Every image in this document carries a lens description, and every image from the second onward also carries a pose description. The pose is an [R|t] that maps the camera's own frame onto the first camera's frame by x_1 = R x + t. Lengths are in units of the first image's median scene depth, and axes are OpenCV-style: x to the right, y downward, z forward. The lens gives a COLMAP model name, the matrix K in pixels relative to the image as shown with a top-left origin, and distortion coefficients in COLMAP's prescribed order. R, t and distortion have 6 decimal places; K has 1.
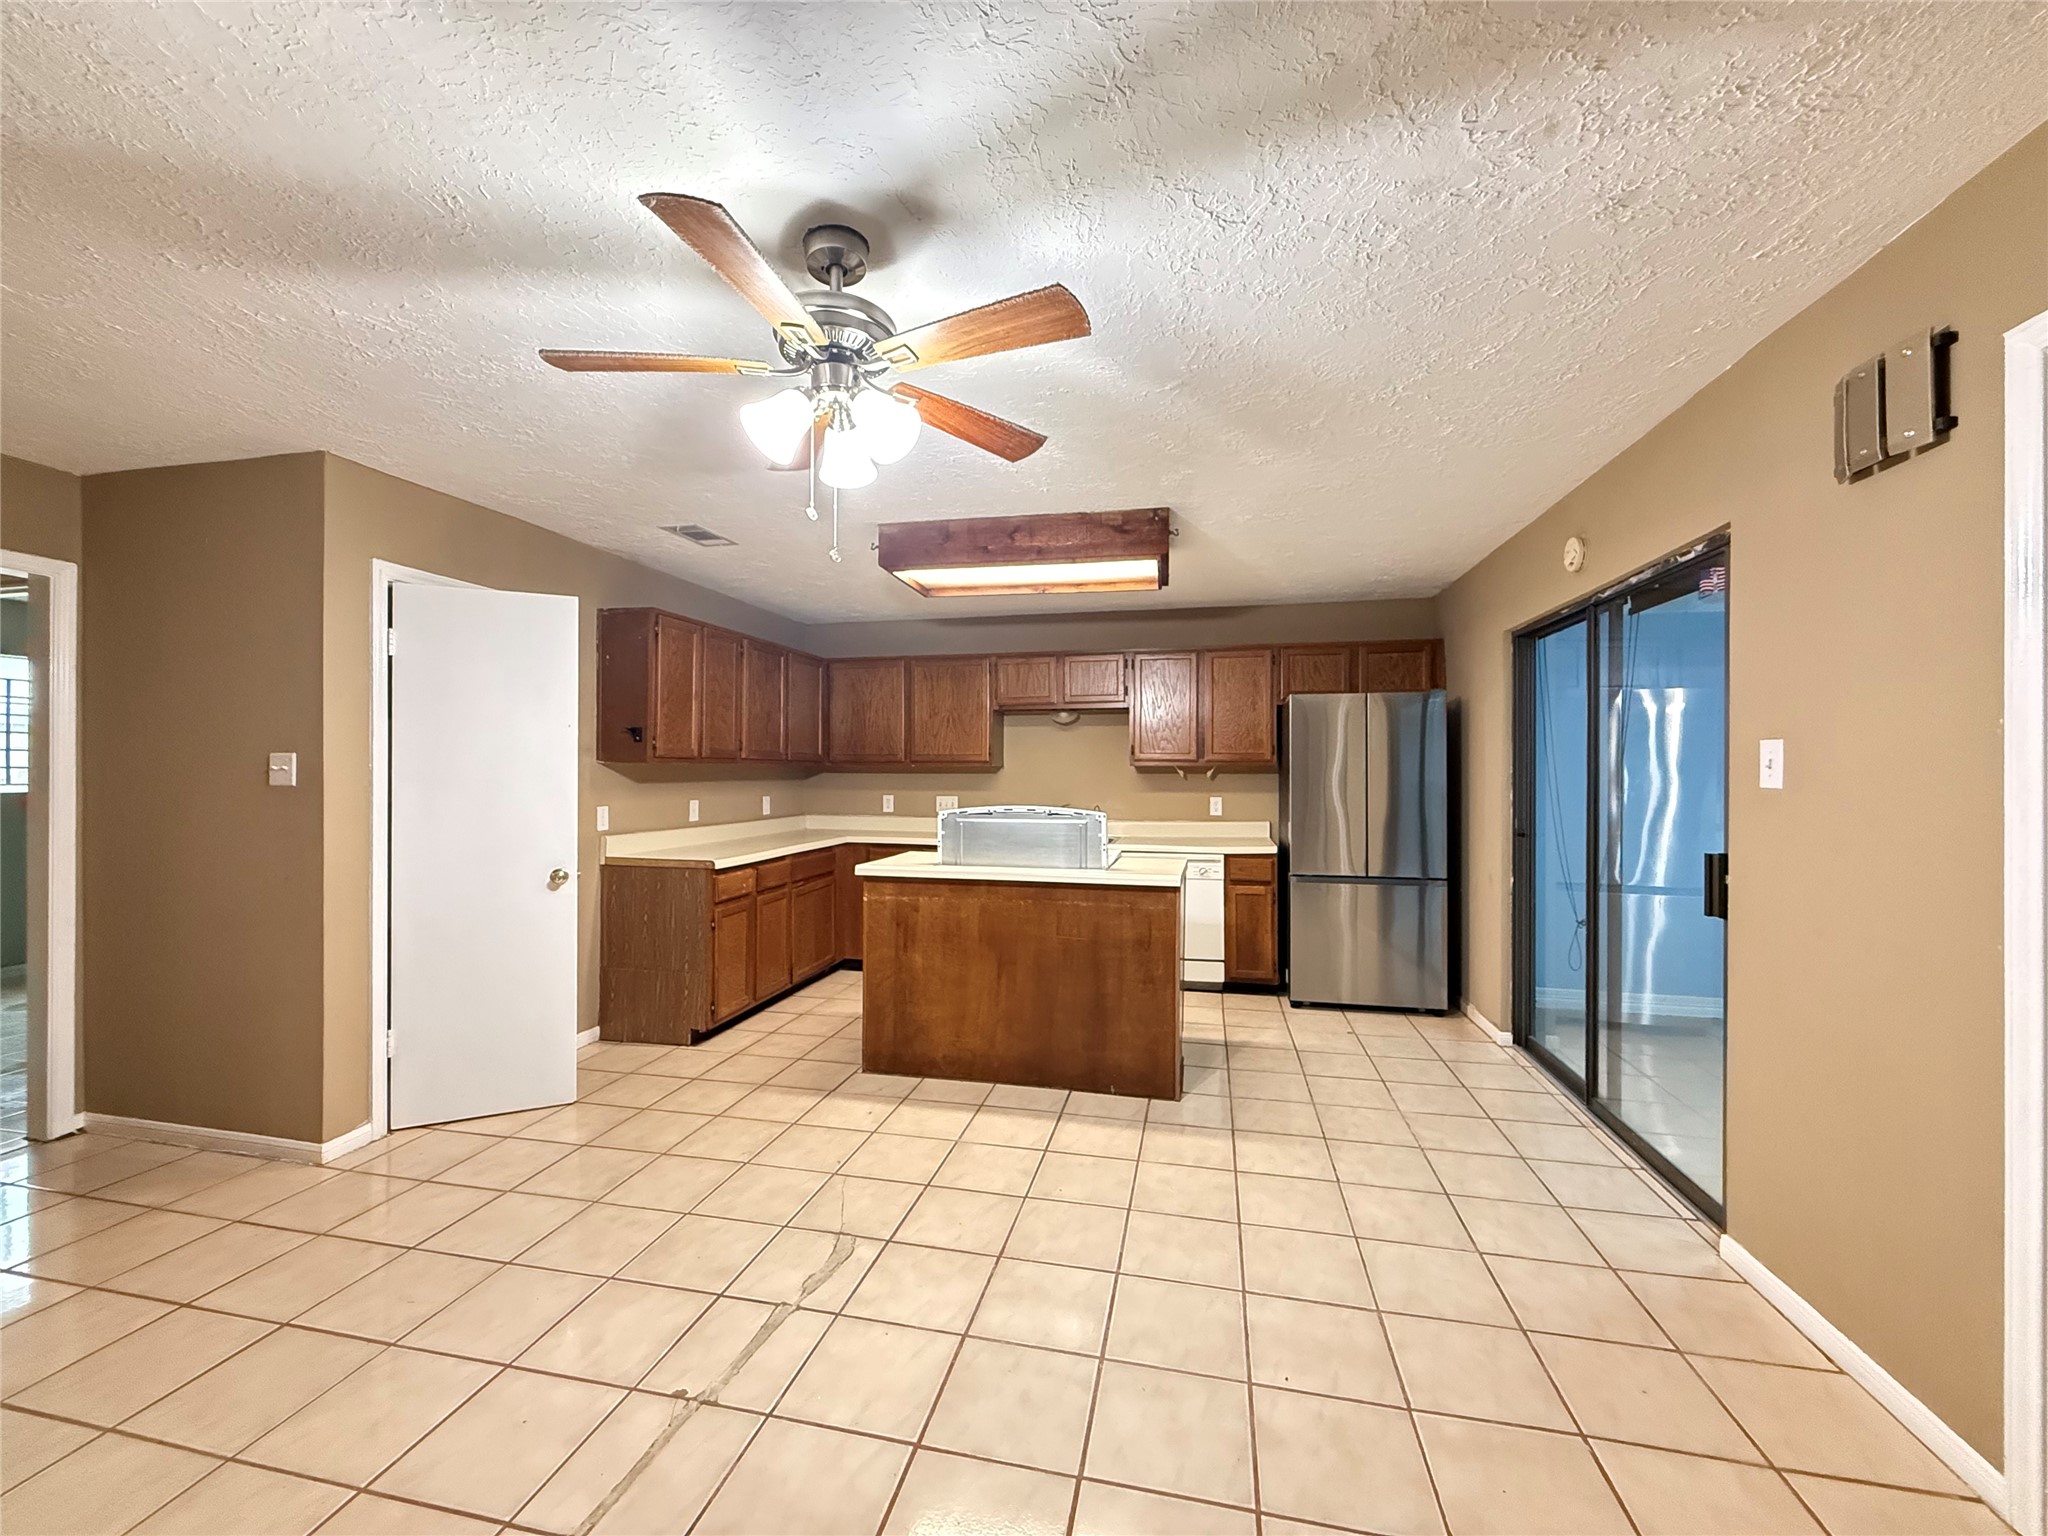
lens RADIAL K [[820.7, 0, 1020.0], [0, 820.7, 767.3], [0, 0, 1]] dist [-0.000036, 0.000784]
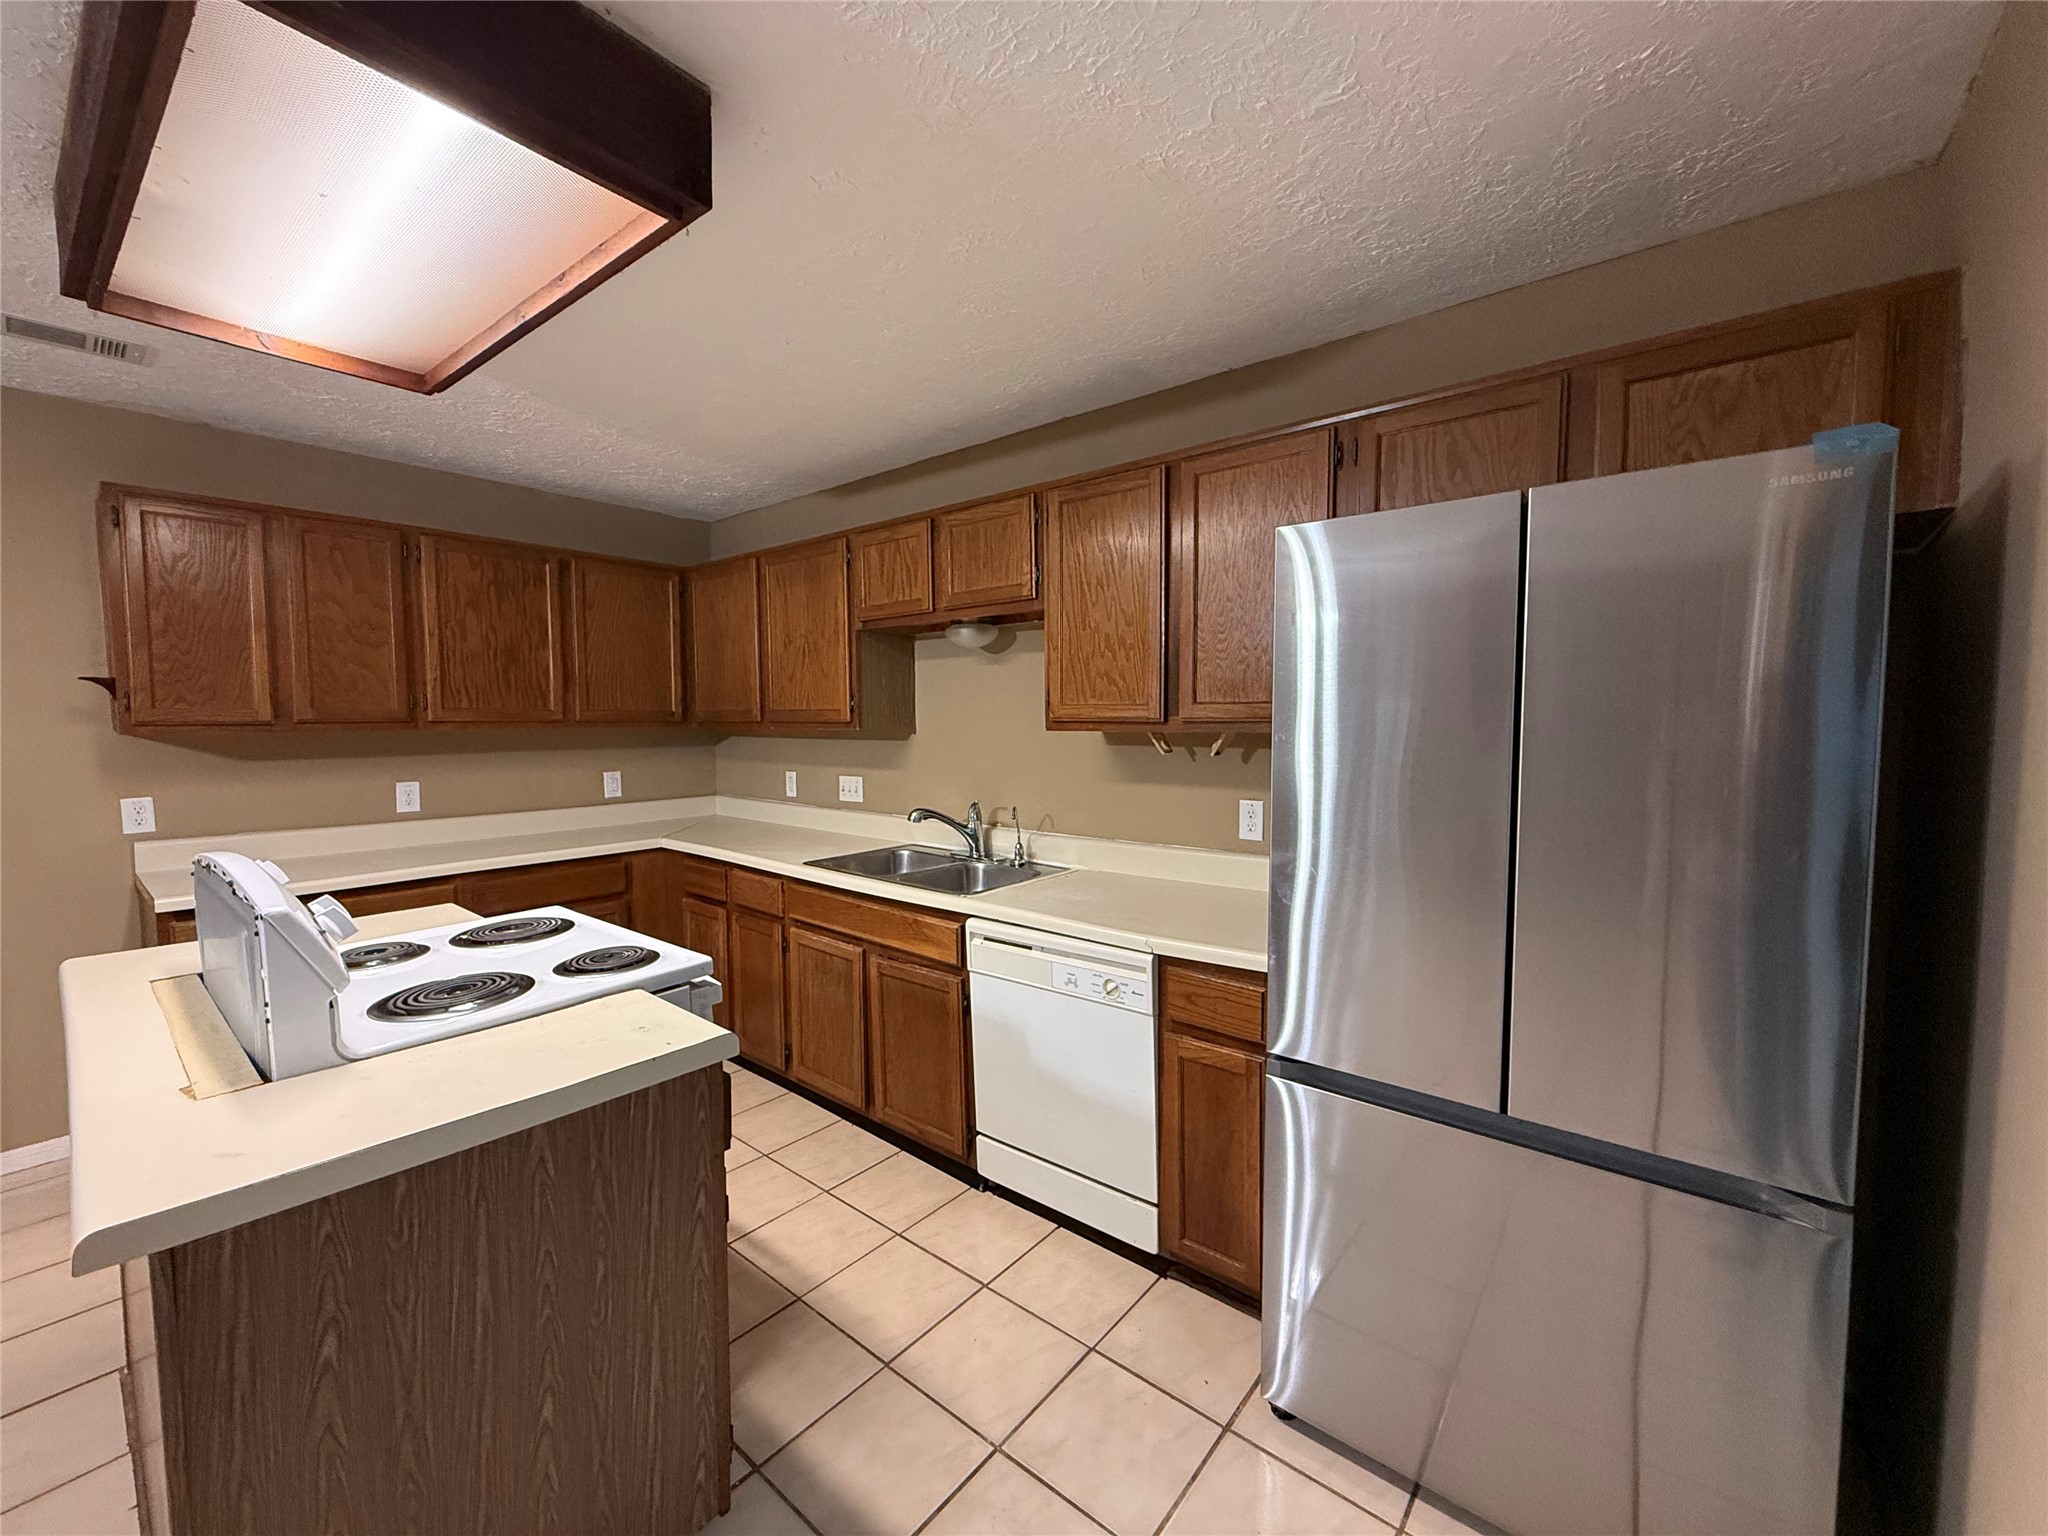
lens RADIAL K [[815.0, 0, 1024.0], [0, 815.0, 768.0], [0, 0, 1]] dist [0.001476, 0.000416]
pose [[0.892721, 0.022878, -0.450028, 0.447630], [0.007373, 0.997835, 0.065353, -0.014903], [0.450549, -0.061660, 0.890620, 0.746283]]
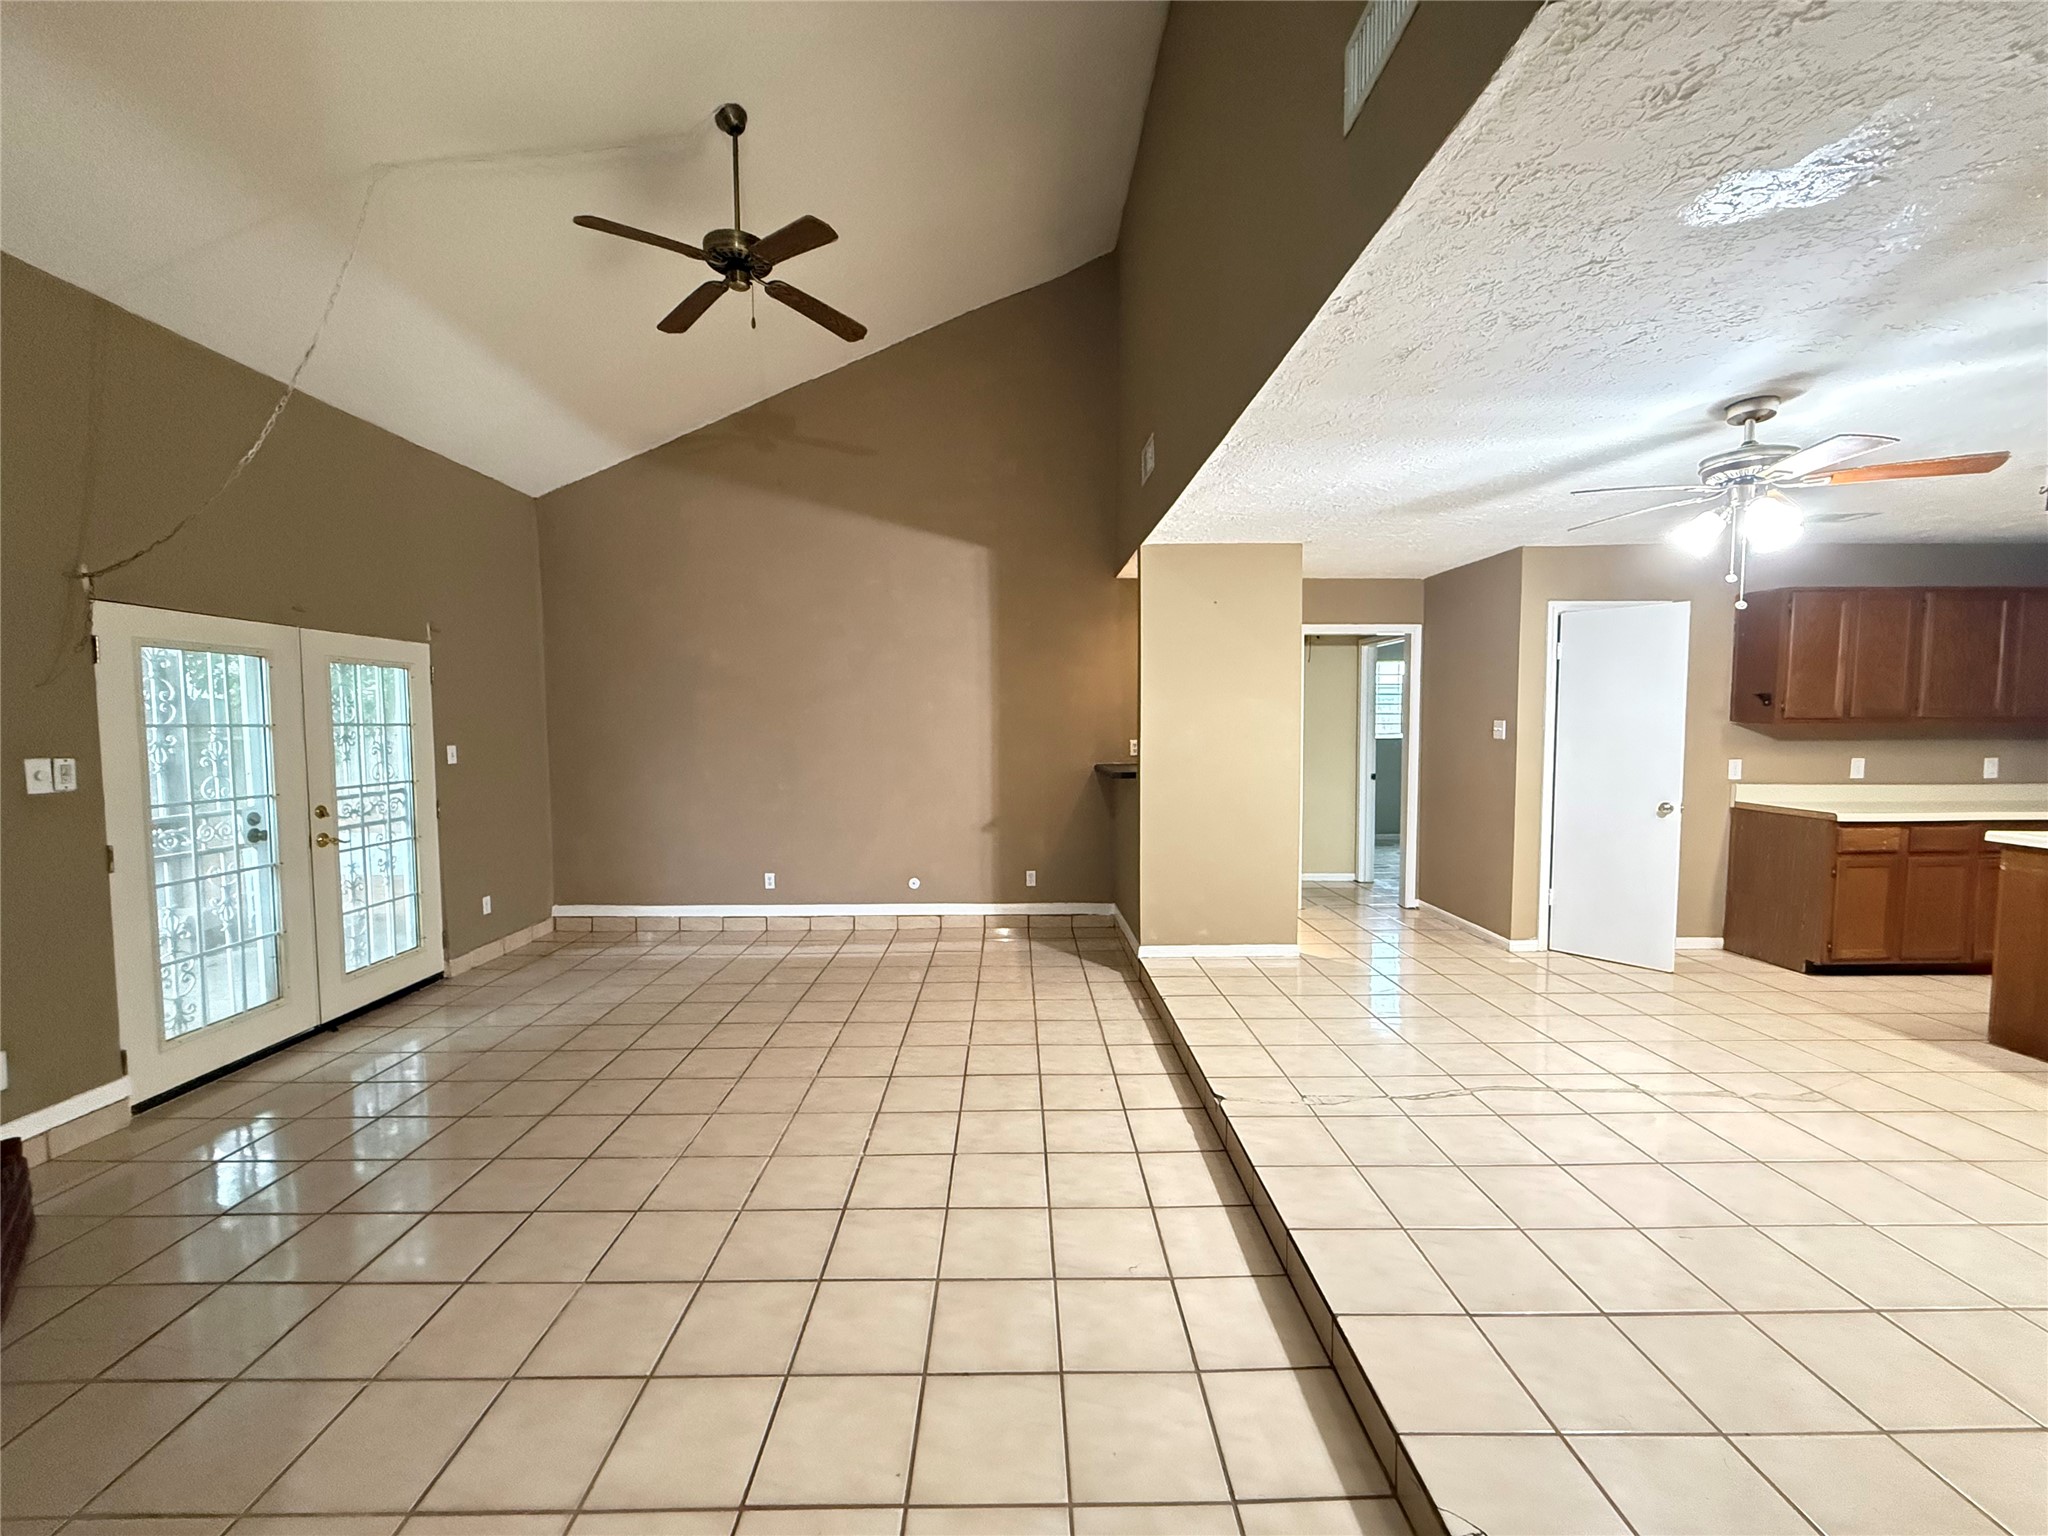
lens RADIAL K [[820.7, 0, 1020.0], [0, 820.7, 767.3], [0, 0, 1]] dist [-0.000036, 0.000784]
pose [[0.236481, 0.054511, -0.970106, 0.419698], [0.008772, 0.998265, 0.058232, -0.020709], [0.971596, -0.022281, 0.235593, -0.308494]]
